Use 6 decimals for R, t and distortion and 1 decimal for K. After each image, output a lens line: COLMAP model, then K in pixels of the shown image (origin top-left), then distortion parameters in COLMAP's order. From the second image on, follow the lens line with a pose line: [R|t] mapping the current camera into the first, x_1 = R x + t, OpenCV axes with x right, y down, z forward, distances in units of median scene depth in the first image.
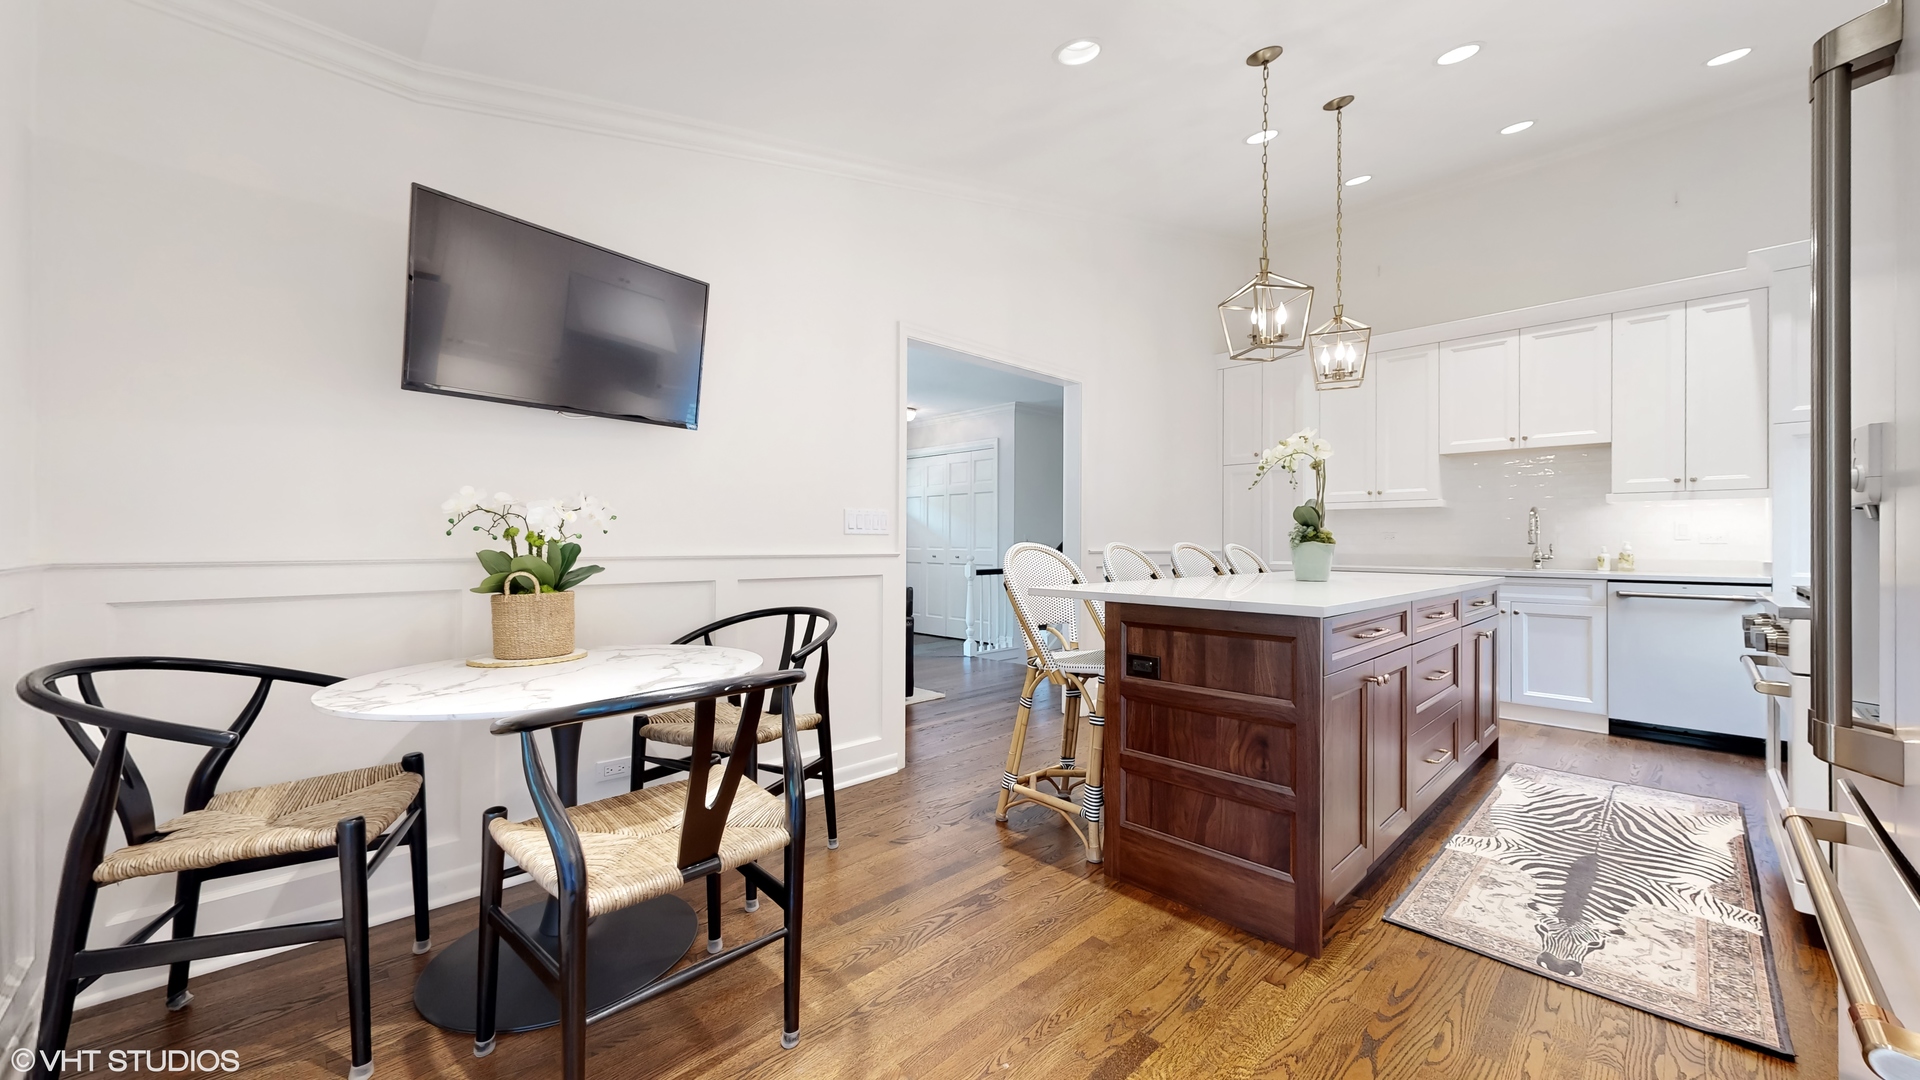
lens RADIAL K [[709.5, 0, 960.0], [0, 709.5, 540.0], [0, 0, 1]] dist [-0.002159, -0.000566]
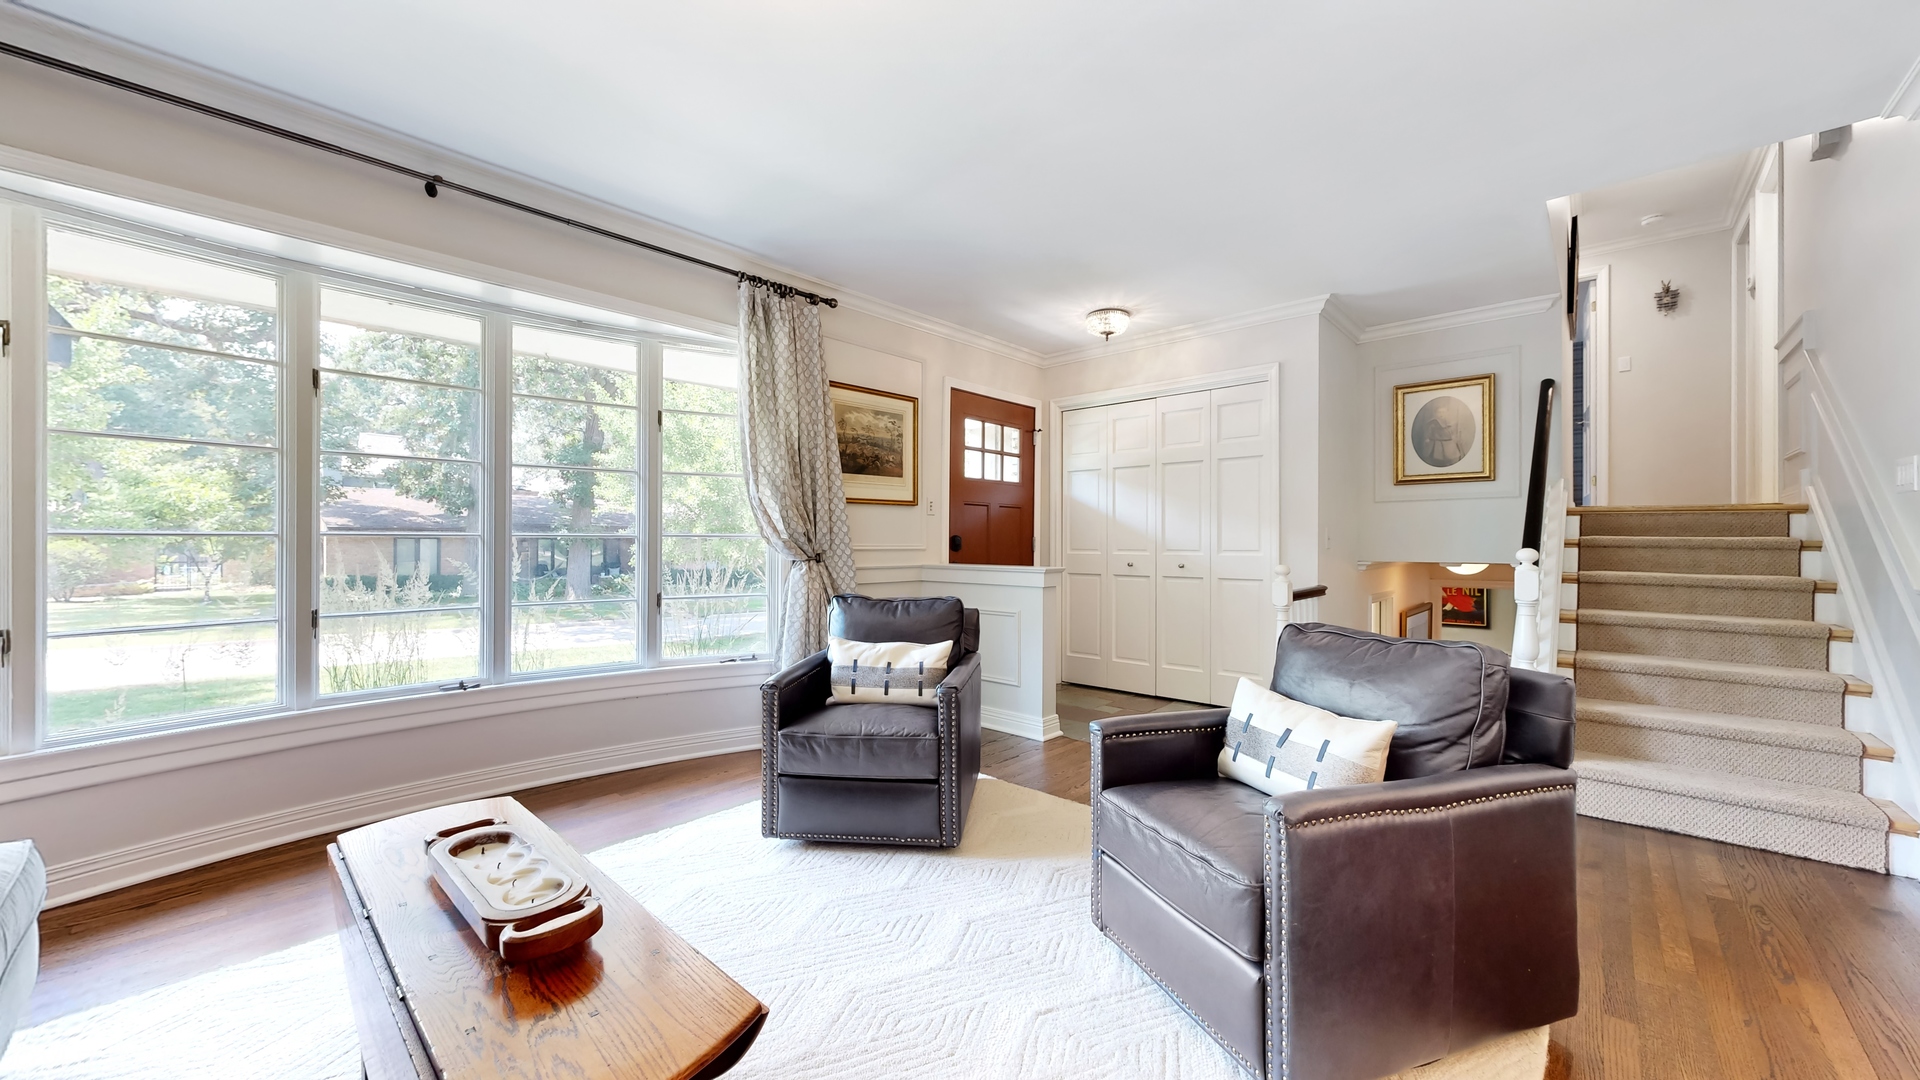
lens RADIAL K [[709.5, 0, 960.0], [0, 709.5, 540.0], [0, 0, 1]] dist [-0.002159, -0.000566]
pose [[0.998492, -0.001348, 0.054882, -0.251363], [0.001339, 0.999999, 0.000199, 0.001827], [-0.054882, -0.000126, 0.998493, 0.442545]]
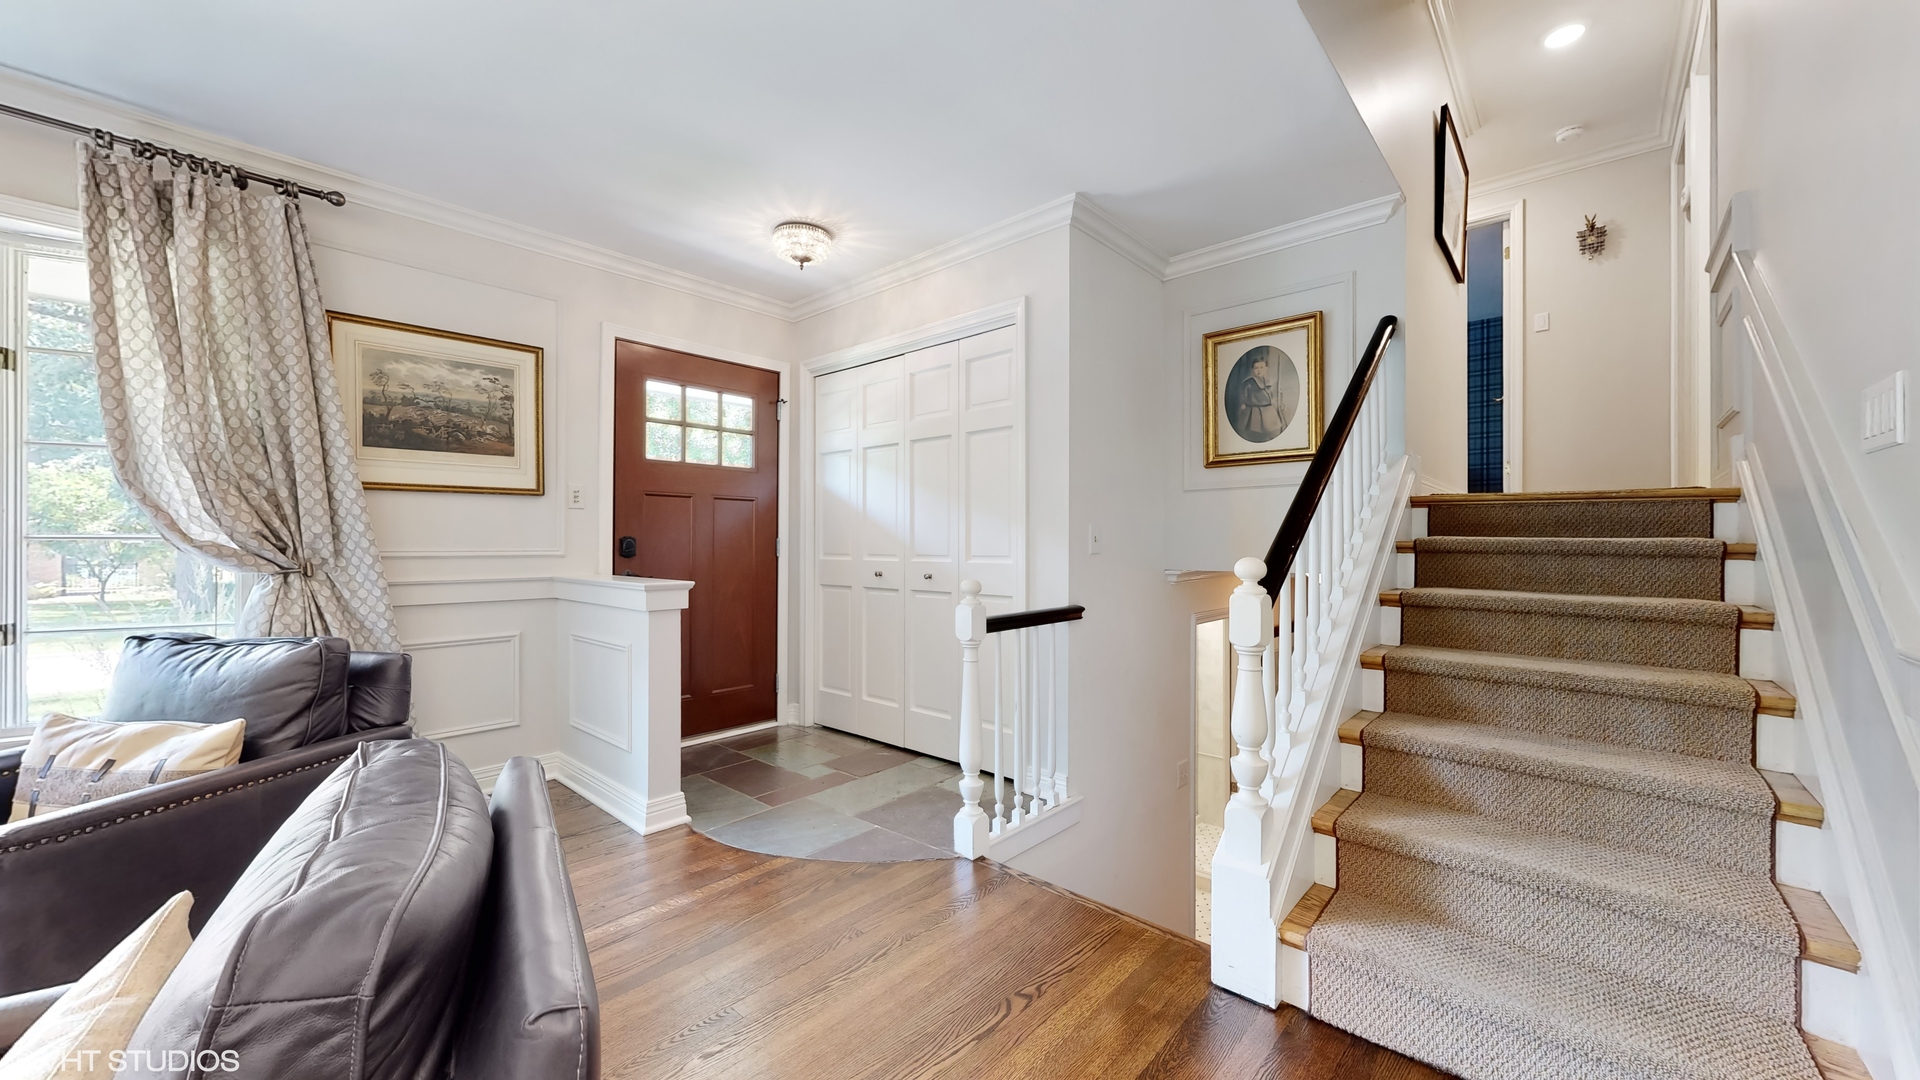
lens RADIAL K [[709.5, 0, 960.0], [0, 709.5, 540.0], [0, 0, 1]] dist [-0.002159, -0.000566]
pose [[0.998084, -0.002422, 0.061828, -0.013053], [0.002410, 0.999997, 0.000271, 0.000720], [-0.061829, -0.000122, 0.998087, 0.598779]]
